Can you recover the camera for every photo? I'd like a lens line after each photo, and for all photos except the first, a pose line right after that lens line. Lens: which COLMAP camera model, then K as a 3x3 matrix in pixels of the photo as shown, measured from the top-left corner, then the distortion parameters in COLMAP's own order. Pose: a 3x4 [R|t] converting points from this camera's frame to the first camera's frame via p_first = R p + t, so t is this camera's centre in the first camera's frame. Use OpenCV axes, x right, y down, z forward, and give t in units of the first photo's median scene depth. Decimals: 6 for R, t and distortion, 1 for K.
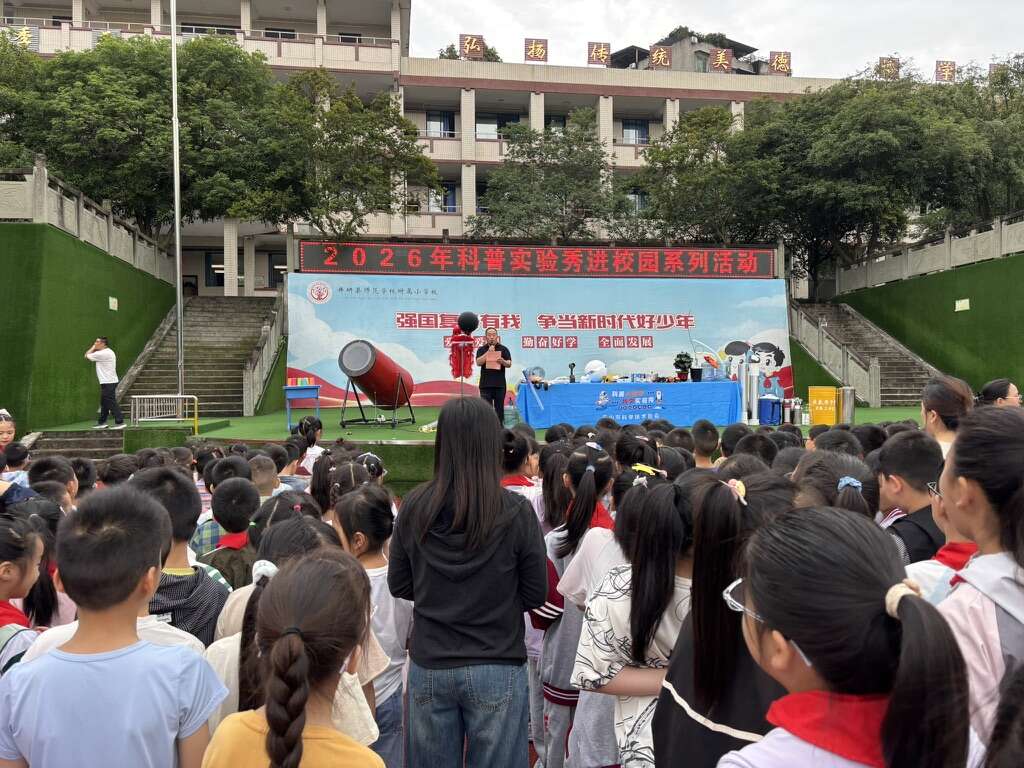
lens RADIAL K [[775.6, 0, 513.0], [0, 775.6, 377.0], [0, 0, 1]] dist [0.026825, -0.003683]
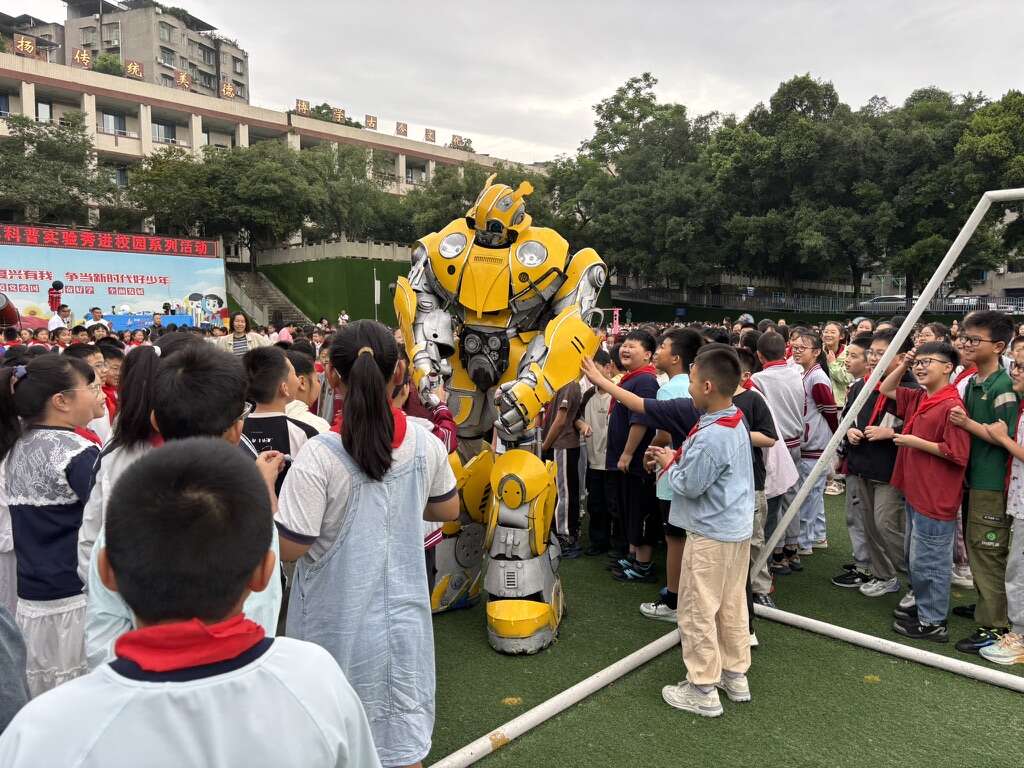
lens RADIAL K [[775.6, 0, 513.0], [0, 775.6, 377.0], [0, 0, 1]] dist [0.026825, -0.003683]
pose [[0.796349, -0.032845, 0.603945, -0.212333], [-0.016333, 0.996993, 0.075756, -0.001600], [-0.604617, -0.070192, 0.793417, -0.852187]]
